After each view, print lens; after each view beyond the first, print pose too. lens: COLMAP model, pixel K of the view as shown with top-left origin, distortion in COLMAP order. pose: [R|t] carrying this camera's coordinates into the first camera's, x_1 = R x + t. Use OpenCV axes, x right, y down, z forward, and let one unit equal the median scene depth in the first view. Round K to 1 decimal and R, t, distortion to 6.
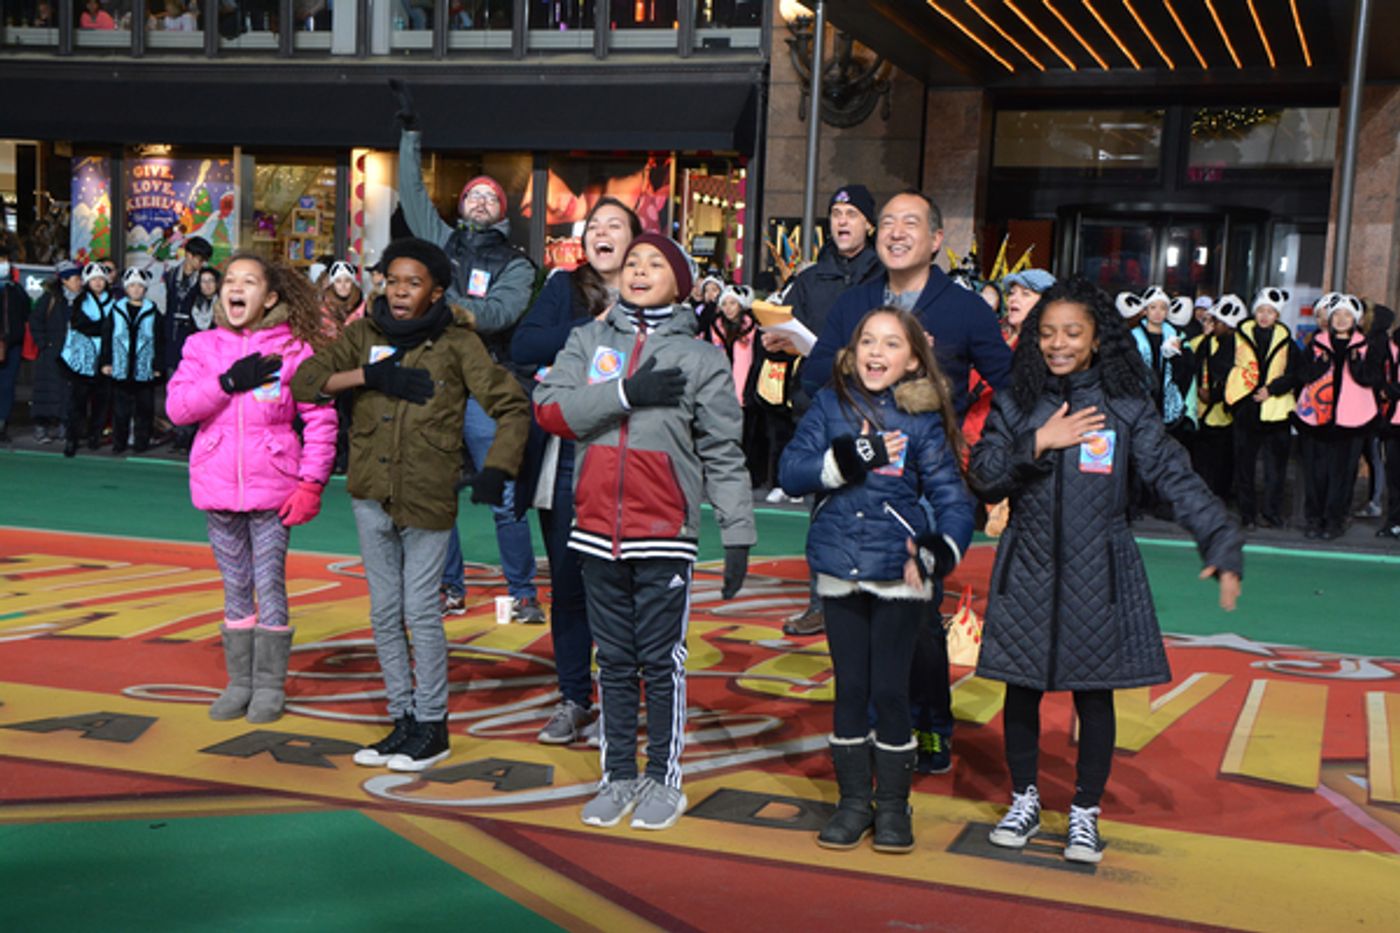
lens RADIAL K [[1915.3, 0, 674.3], [0, 1915.3, 497.0], [0, 0, 1]] dist [0.045538, 0.469780]
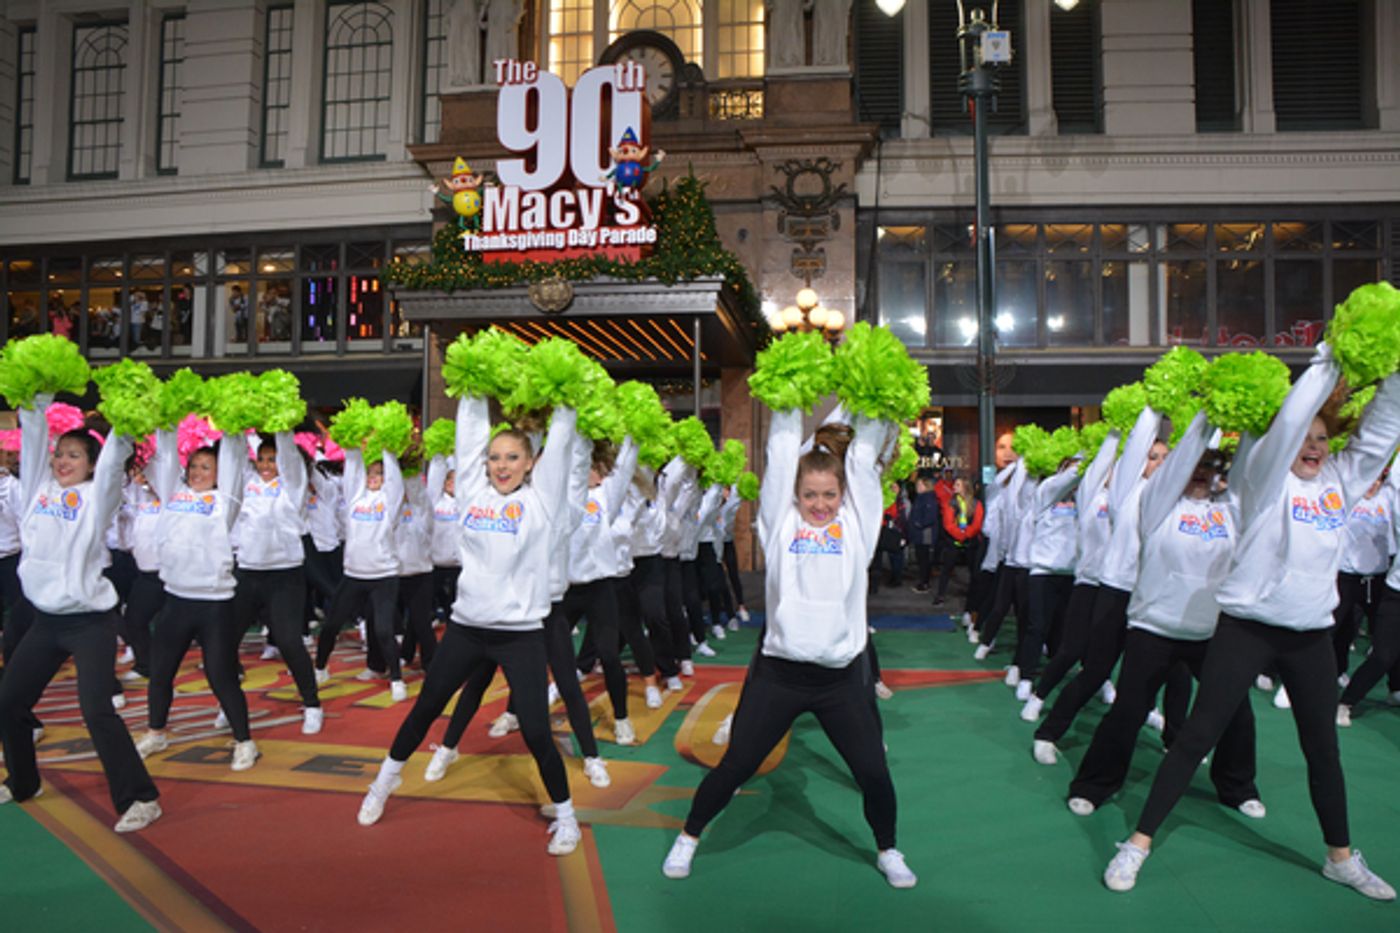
lens RADIAL K [[1097.8, 0, 695.1], [0, 1097.8, 478.7], [0, 0, 1]] dist [-0.169692, 0.119383]
pose [[0.976774, -0.032003, 0.211869, 0.067218], [0.054735, 0.993246, -0.102309, 0.005717], [-0.207163, 0.111529, 0.971928, -0.029889]]
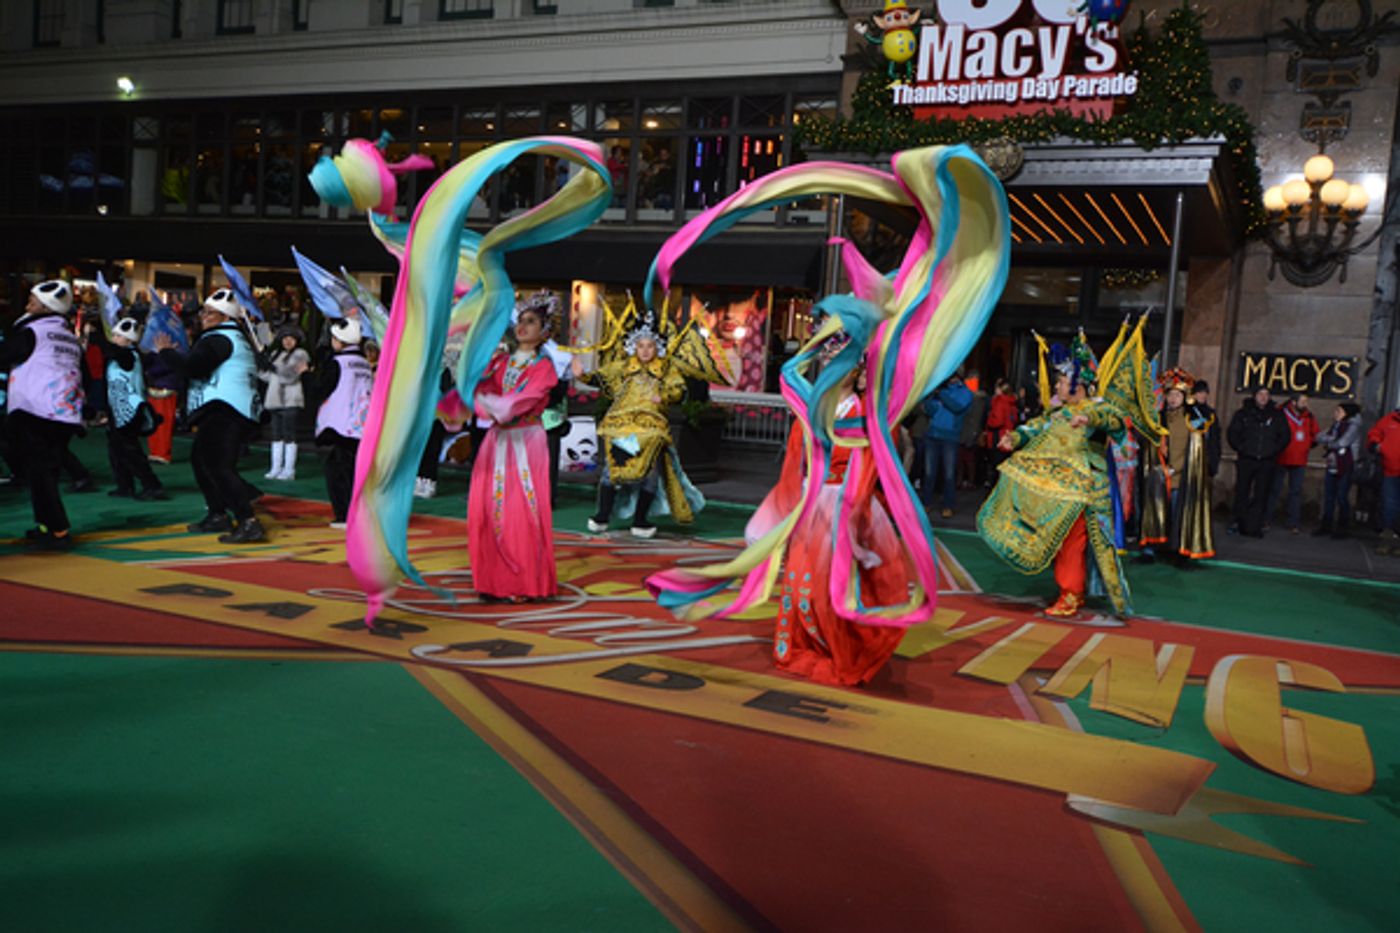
lens RADIAL K [[1230.0, 0, 704.4], [0, 1230.0, 465.6], [0, 0, 1]] dist [0.037611, -0.015577]
pose [[0.995251, 0.038320, -0.089477, 0.041028], [-0.041489, 0.998566, -0.033830, 0.003897], [0.088052, 0.037382, 0.995414, -0.010072]]
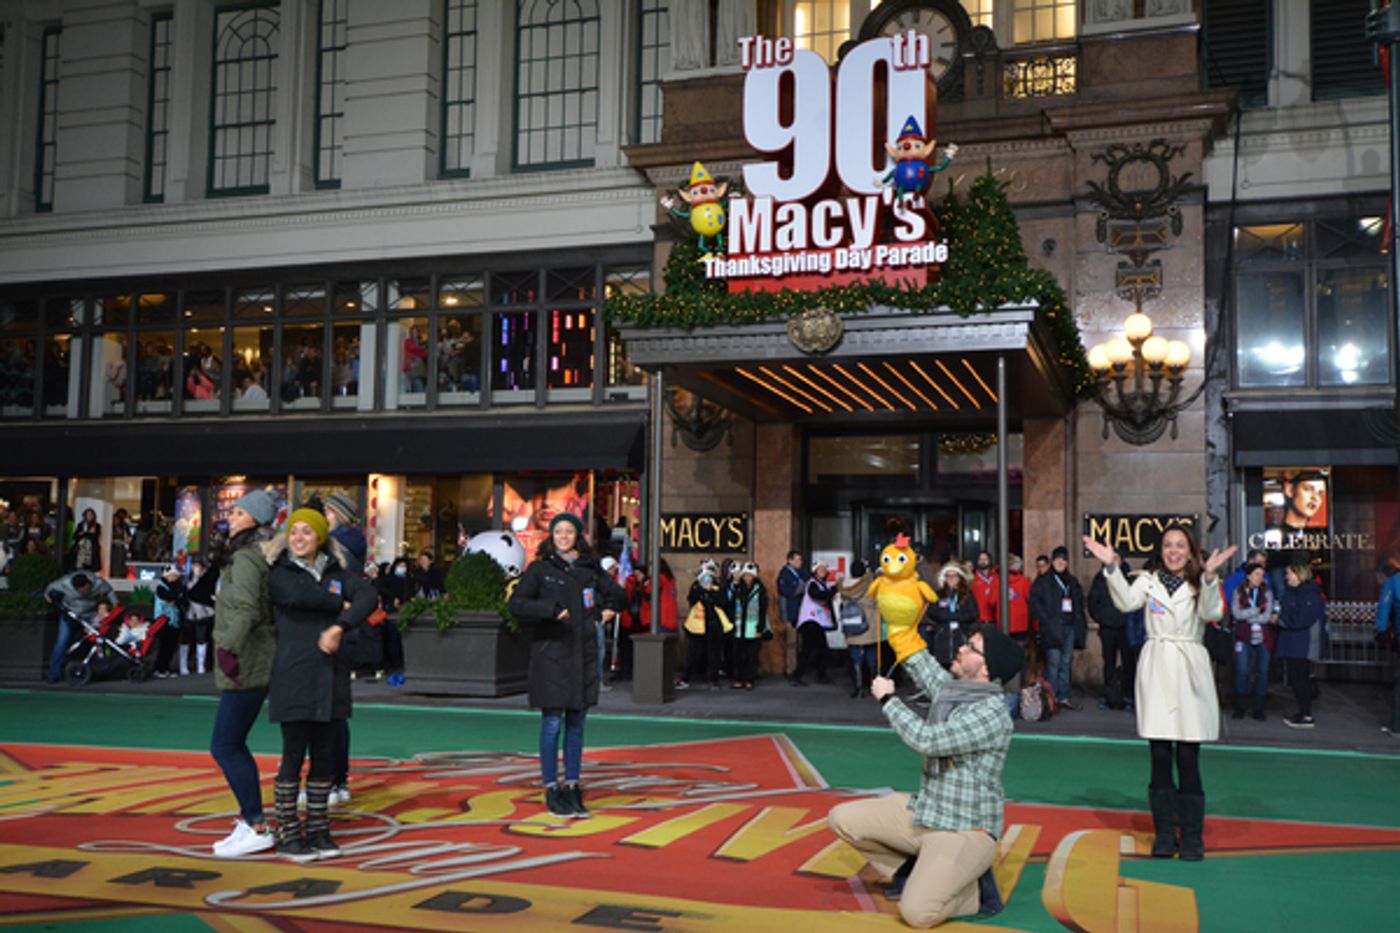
lens RADIAL K [[1398.3, 0, 705.2], [0, 1398.3, 464.3], [0, 0, 1]] dist [0.036544, -0.000374]
pose [[0.998993, -0.025211, 0.037119, 0.045574], [0.031424, 0.983590, -0.177663, 0.005448], [-0.032031, 0.178650, 0.983391, -0.037775]]
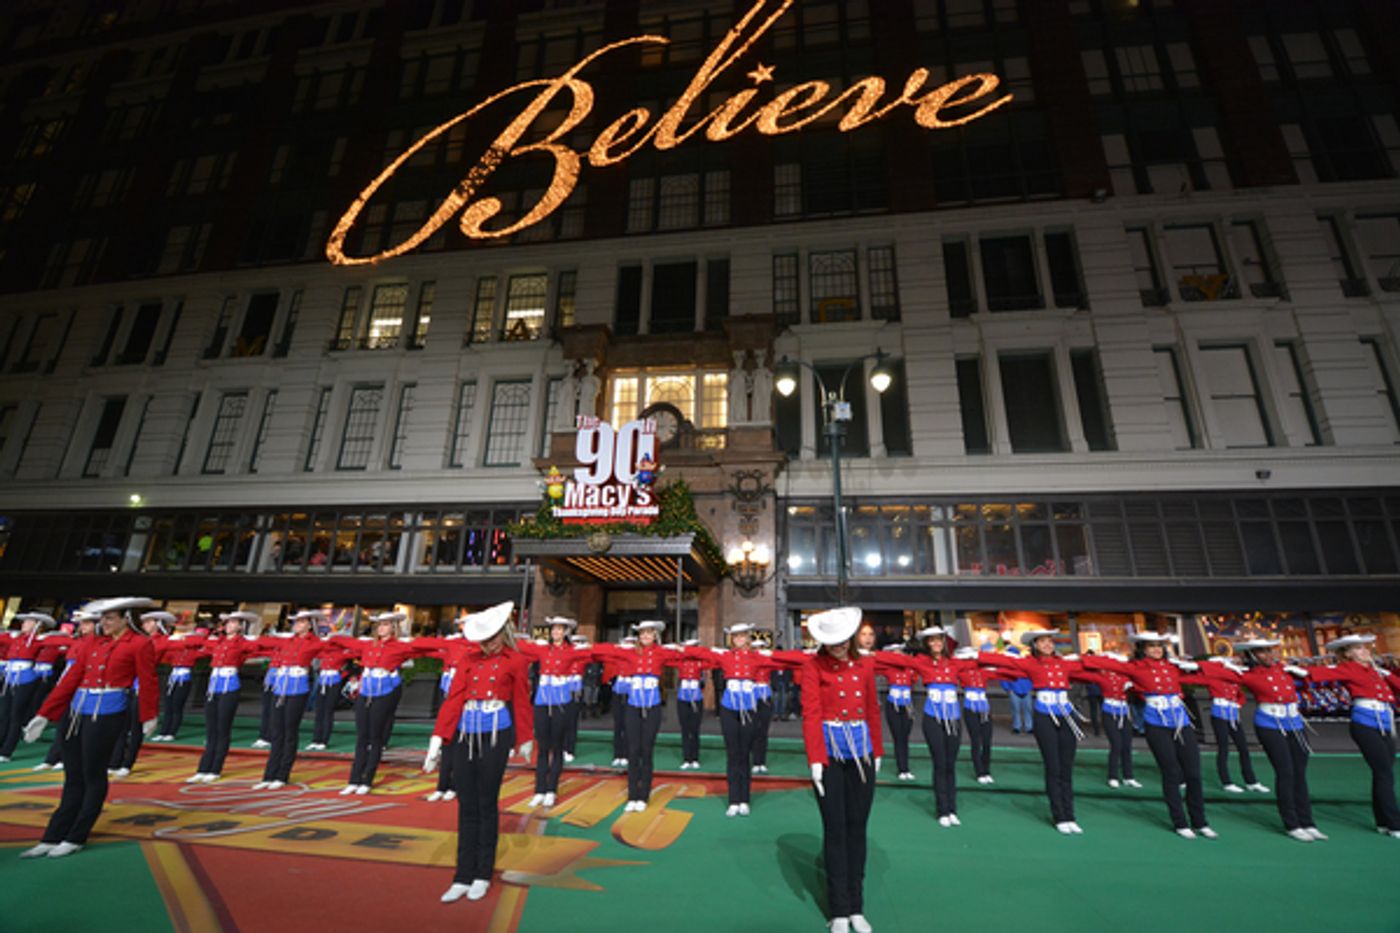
lens RADIAL K [[610.5, 0, 702.8], [0, 610.5, 465.8], [0, 0, 1]] dist [0.020228, -0.027093]
pose [[0.977238, 0.044515, 0.207421, 0.093900], [0.039943, 0.921641, -0.385982, 0.006870], [-0.208350, 0.385481, 0.898885, -0.035782]]
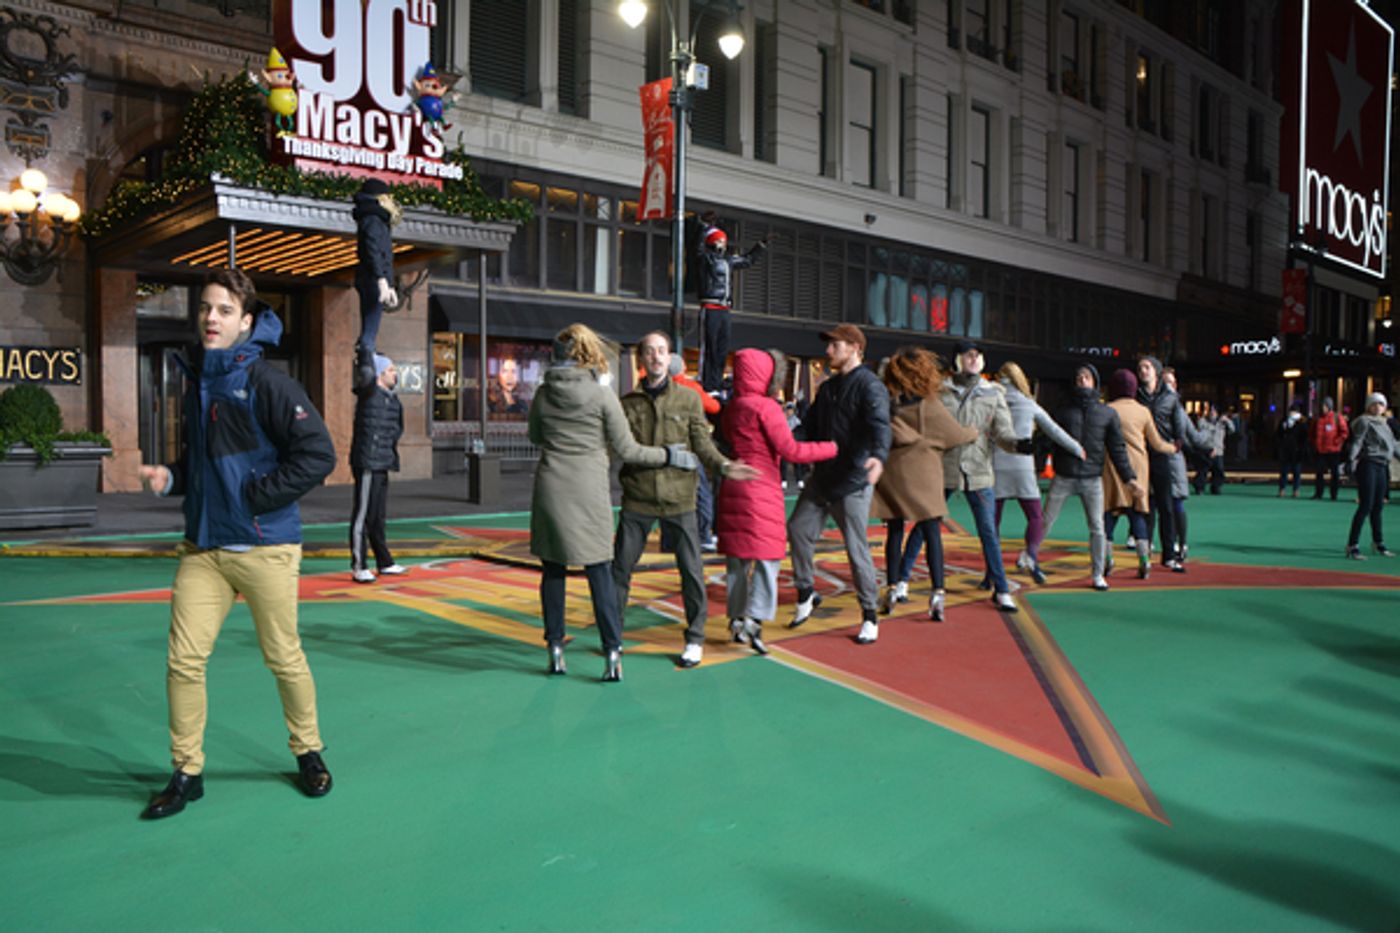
lens RADIAL K [[1133.8, 0, 702.1], [0, 1133.8, 492.7], [0, 0, 1]] dist [-0.165866, 0.131206]
pose [[0.426598, -0.094463, 0.899495, -0.417439], [0.092408, 0.993879, 0.060550, -0.029979], [-0.899708, 0.057290, 0.432716, 0.150614]]
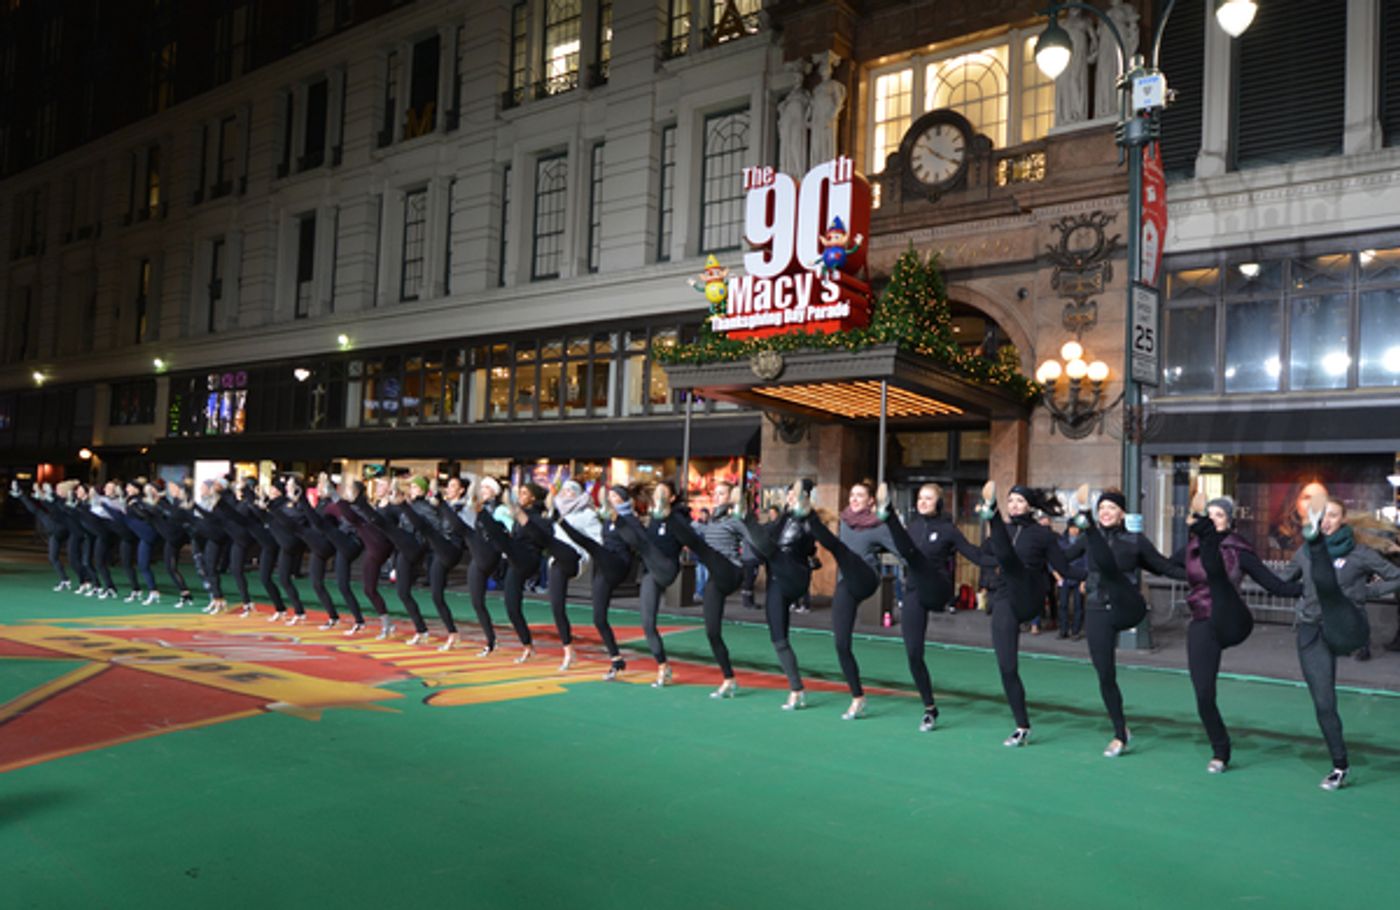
lens RADIAL K [[1042.9, 0, 733.1], [0, 1042.9, 486.6], [0, 0, 1]] dist [0.019492, -0.006977]
pose [[0.961979, -0.014999, -0.272713, 0.305841], [-0.025394, 0.989254, -0.143985, 0.020965], [0.271942, 0.145436, 0.951260, -0.101927]]
